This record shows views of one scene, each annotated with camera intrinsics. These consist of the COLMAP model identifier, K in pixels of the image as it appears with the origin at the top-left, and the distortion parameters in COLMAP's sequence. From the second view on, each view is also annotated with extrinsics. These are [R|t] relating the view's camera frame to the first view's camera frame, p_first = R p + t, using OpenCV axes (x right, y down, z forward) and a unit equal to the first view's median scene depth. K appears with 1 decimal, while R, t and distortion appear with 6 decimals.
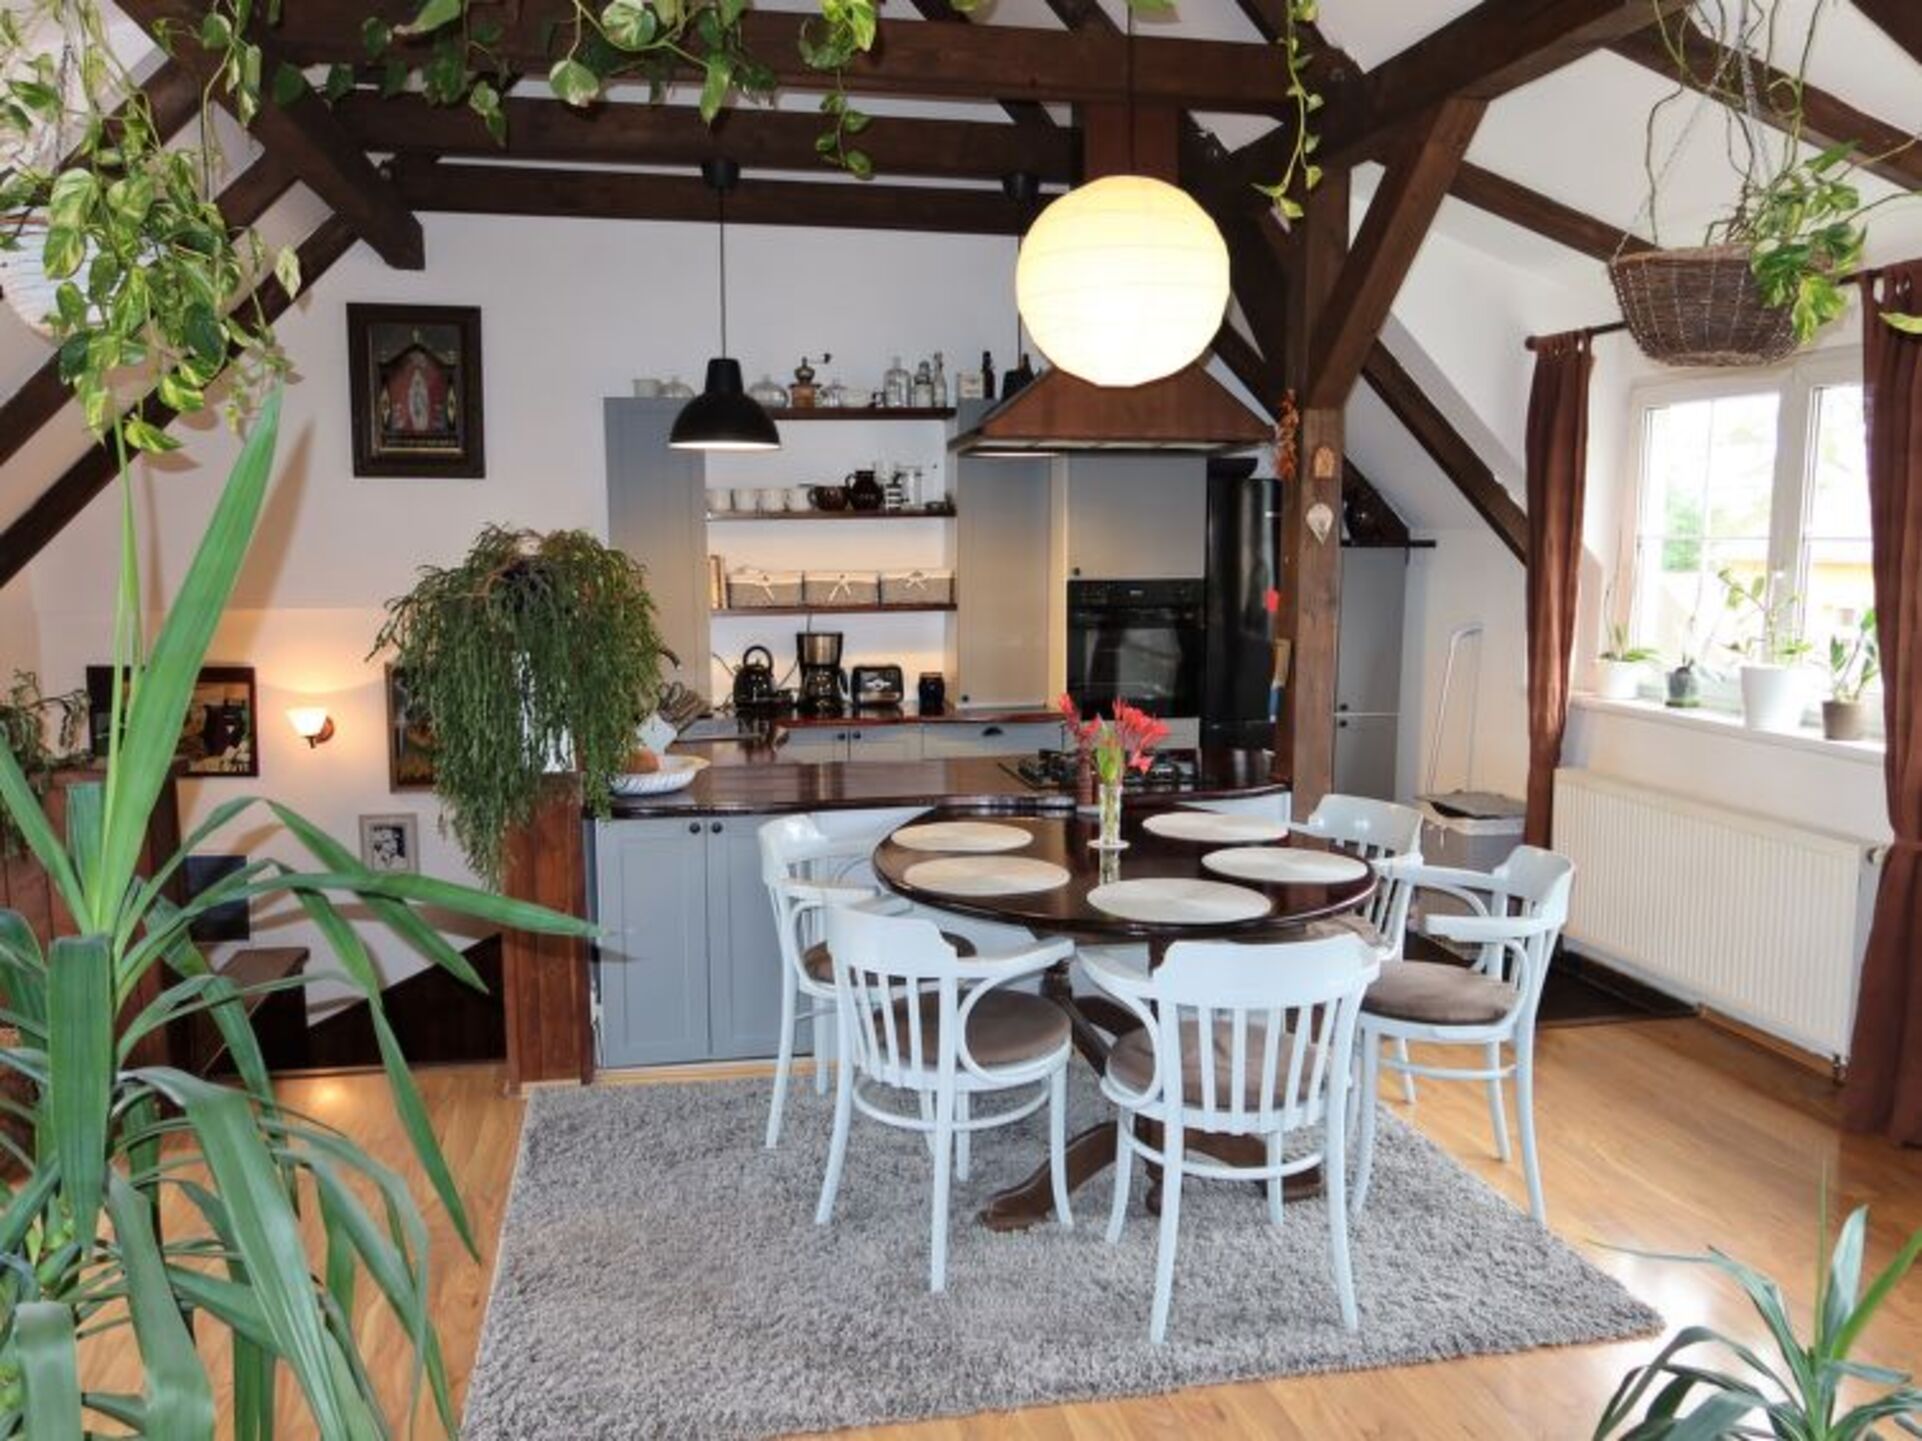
lens RADIAL K [[1473.0, 0, 954.9], [0, 1473.0, 721.6], [0, 0, 1]] dist [0.006885, -0.000433]
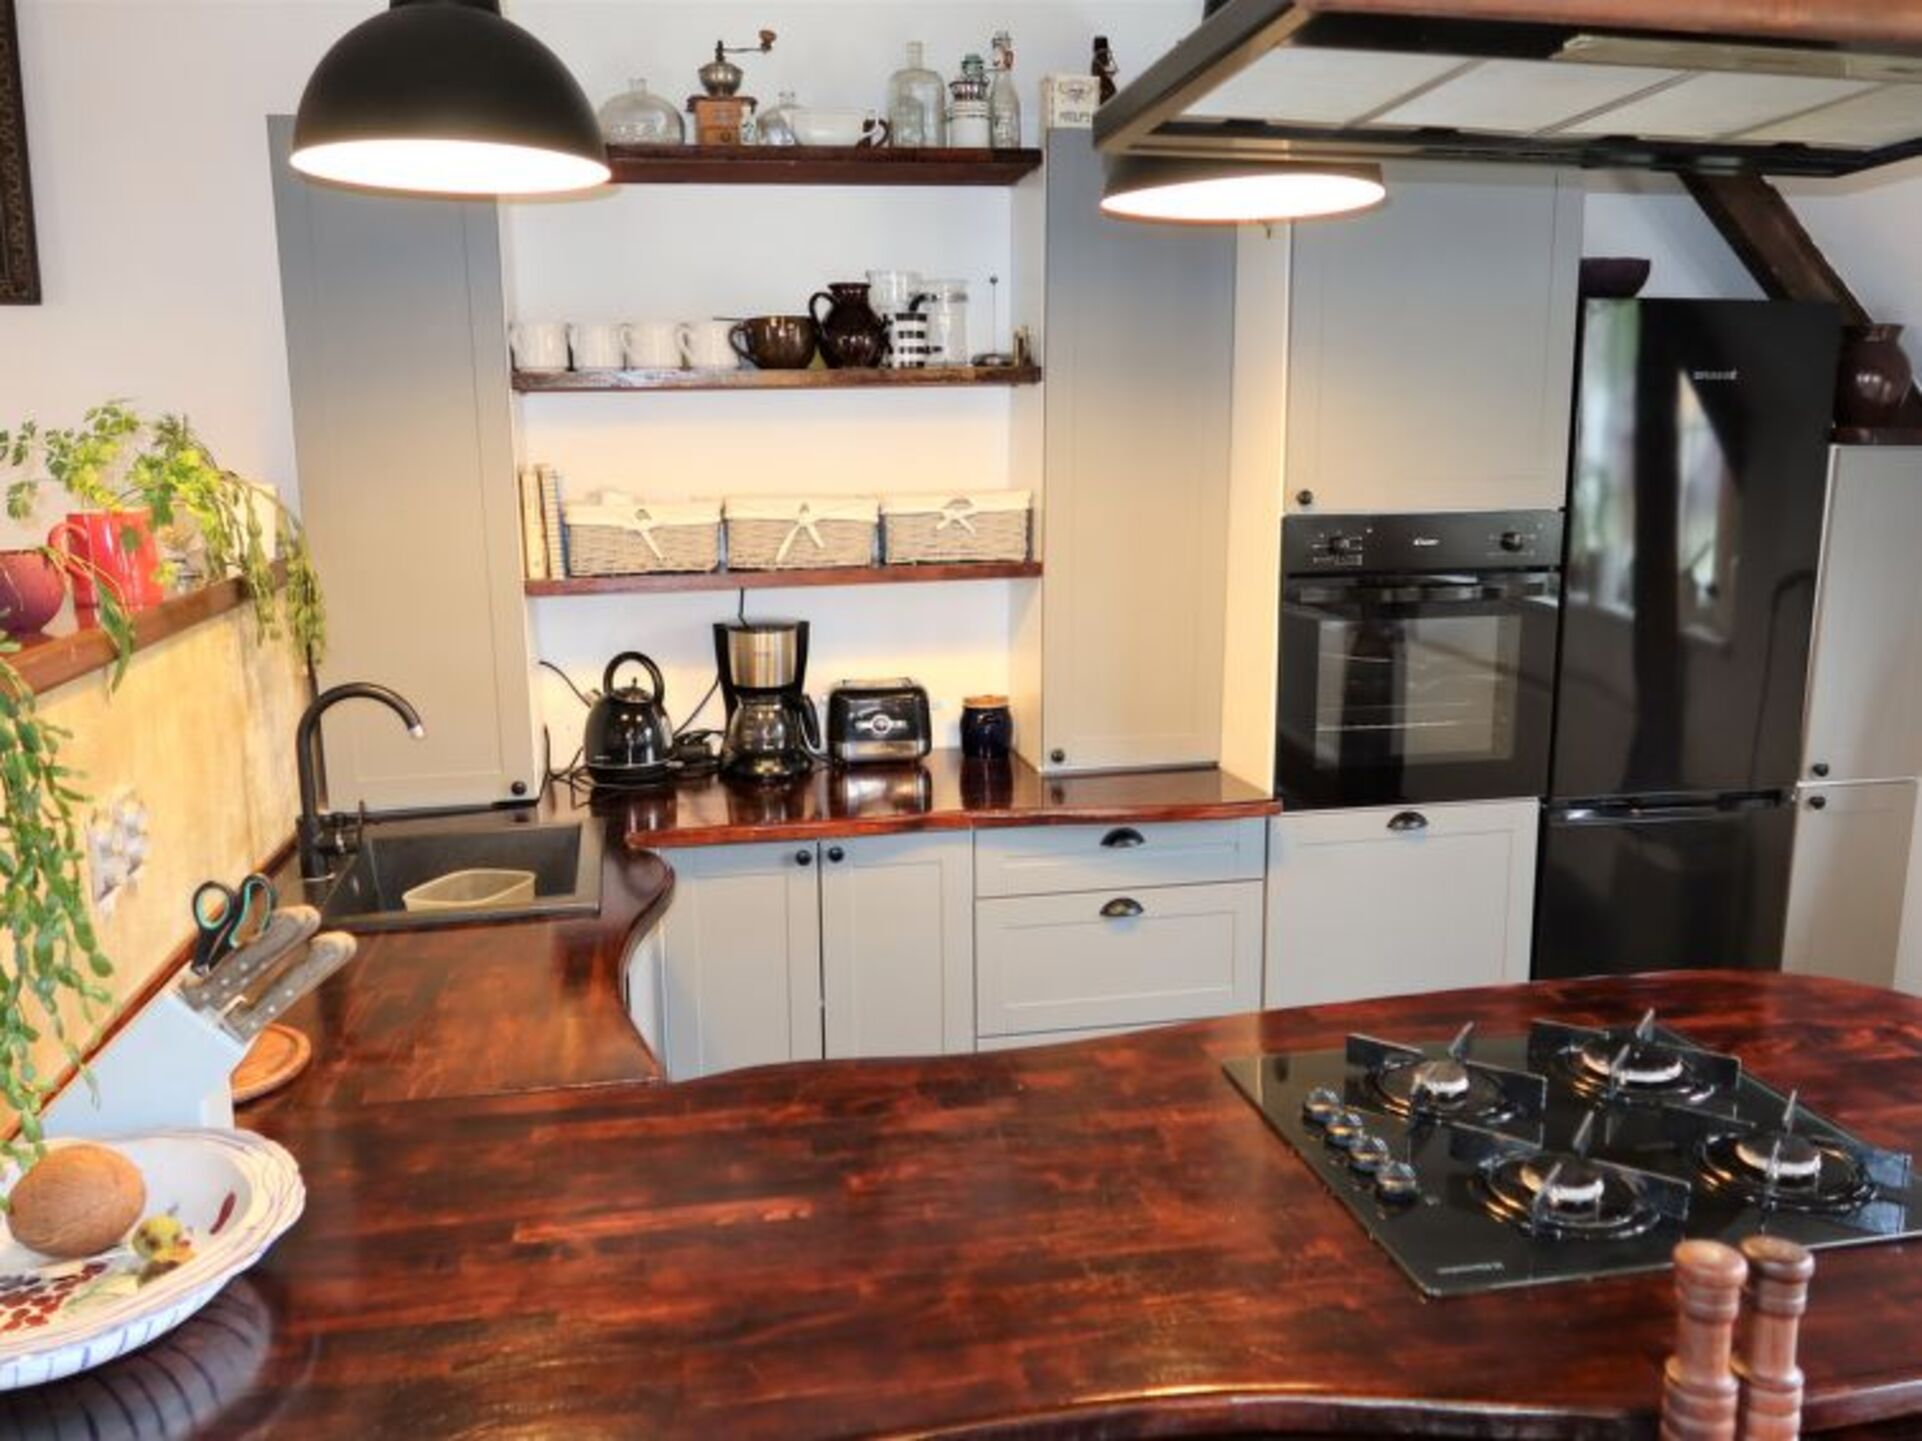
lens RADIAL K [[1473.0, 0, 968.9], [0, 1473.0, 720.2], [0, 0, 1]] dist [0.006885, -0.000433]
pose [[0.999987, -0.003763, 0.003571, -0.024509], [0.003540, 0.998170, 0.060367, -0.057911], [-0.003792, -0.060353, 0.998170, 0.511566]]
